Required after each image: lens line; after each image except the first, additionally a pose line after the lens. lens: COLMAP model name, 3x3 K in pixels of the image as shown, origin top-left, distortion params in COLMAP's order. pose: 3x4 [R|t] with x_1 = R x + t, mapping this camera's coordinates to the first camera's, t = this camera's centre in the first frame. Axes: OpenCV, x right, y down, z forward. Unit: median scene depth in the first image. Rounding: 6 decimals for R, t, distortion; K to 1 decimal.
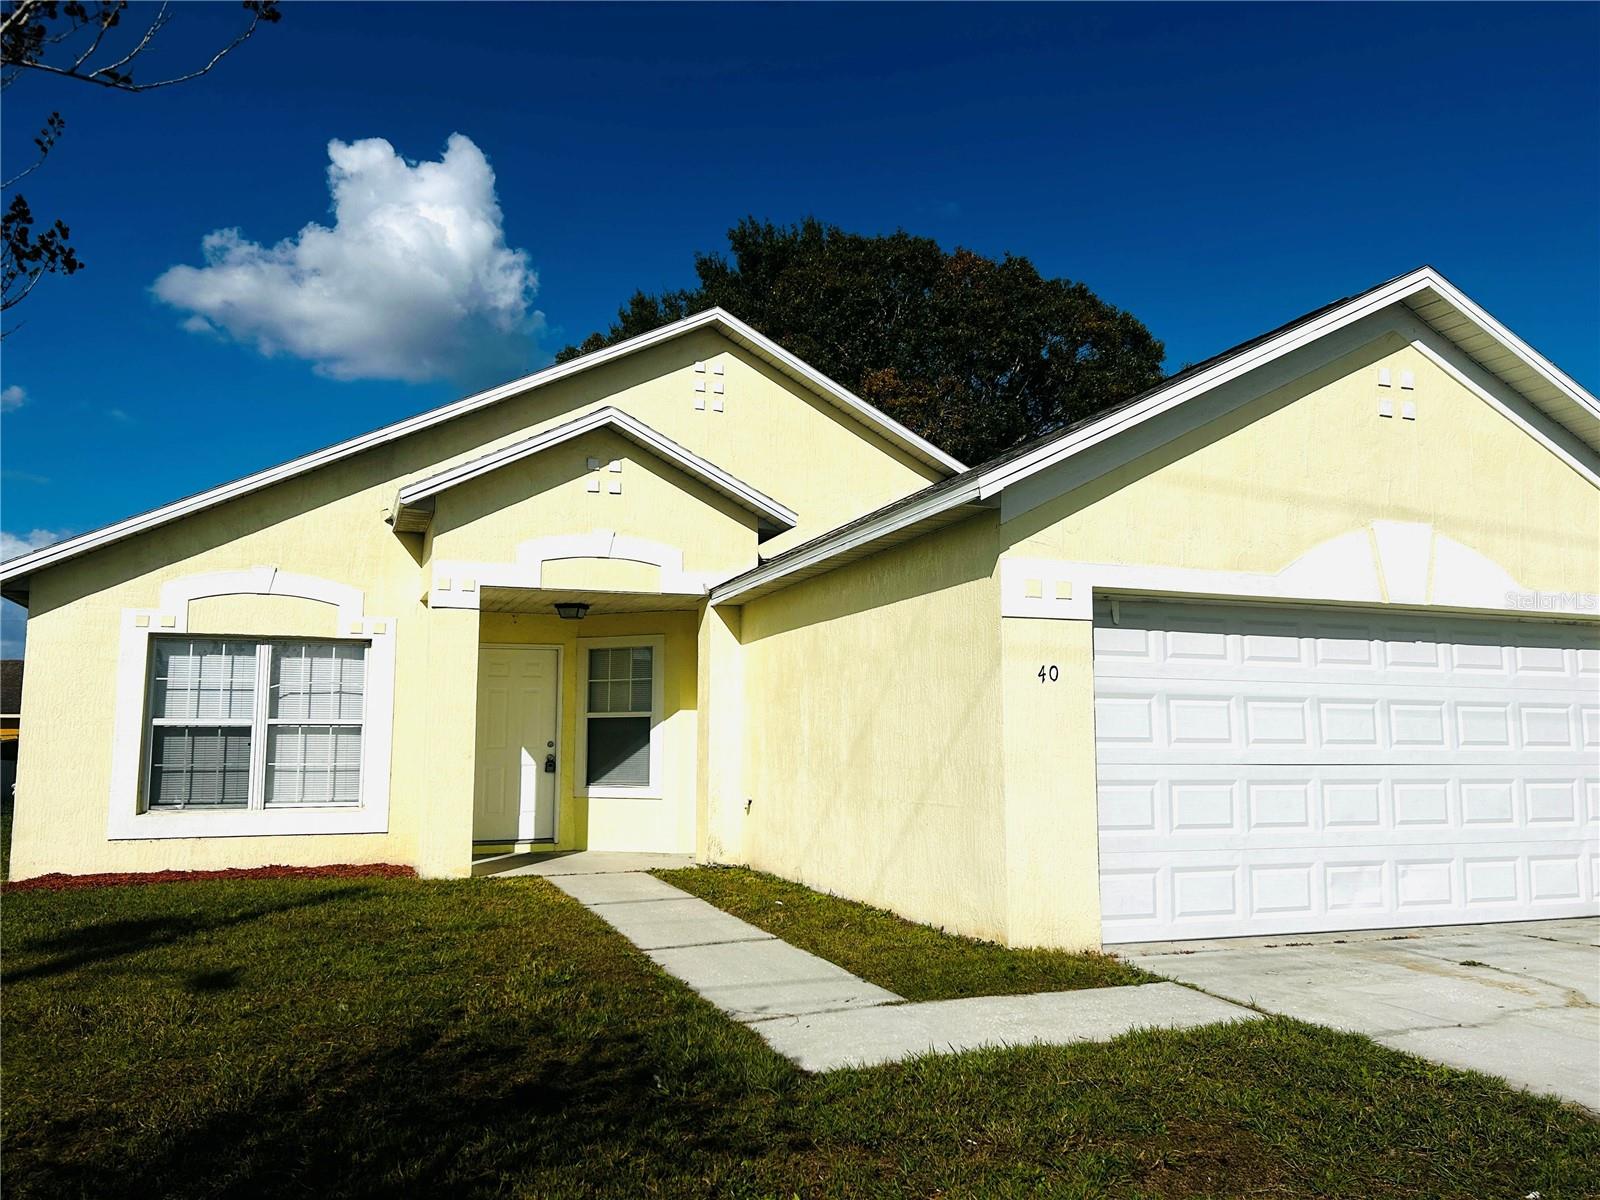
lens RADIAL K [[1192.7, 0, 801.6], [0, 1192.7, 612.8], [0, 0, 1]] dist [0.068375, -0.079045]
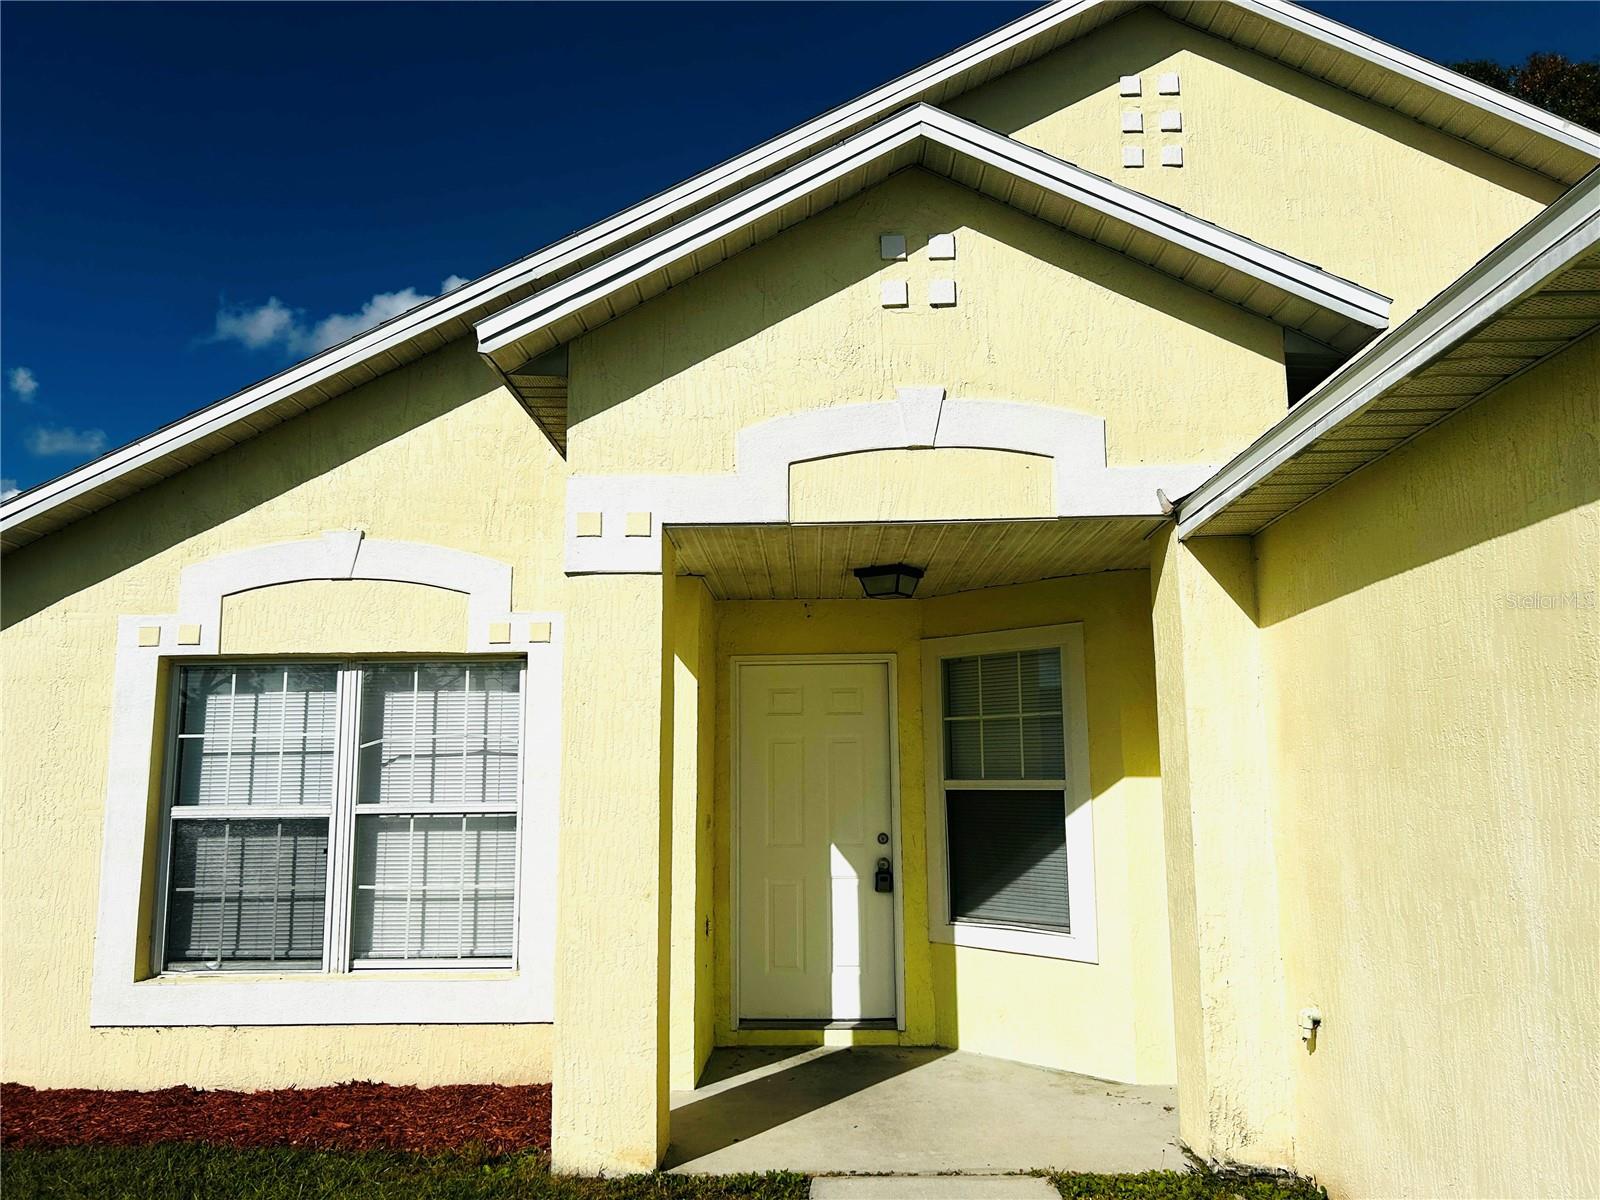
lens RADIAL K [[1192.7, 0, 801.6], [0, 1192.7, 612.8], [0, 0, 1]] dist [0.068375, -0.079045]
pose [[0.927450, -0.058655, -0.369319, -0.044747], [0.047925, 0.998121, -0.038170, 0.031104], [0.370864, 0.017701, 0.928518, 0.559214]]
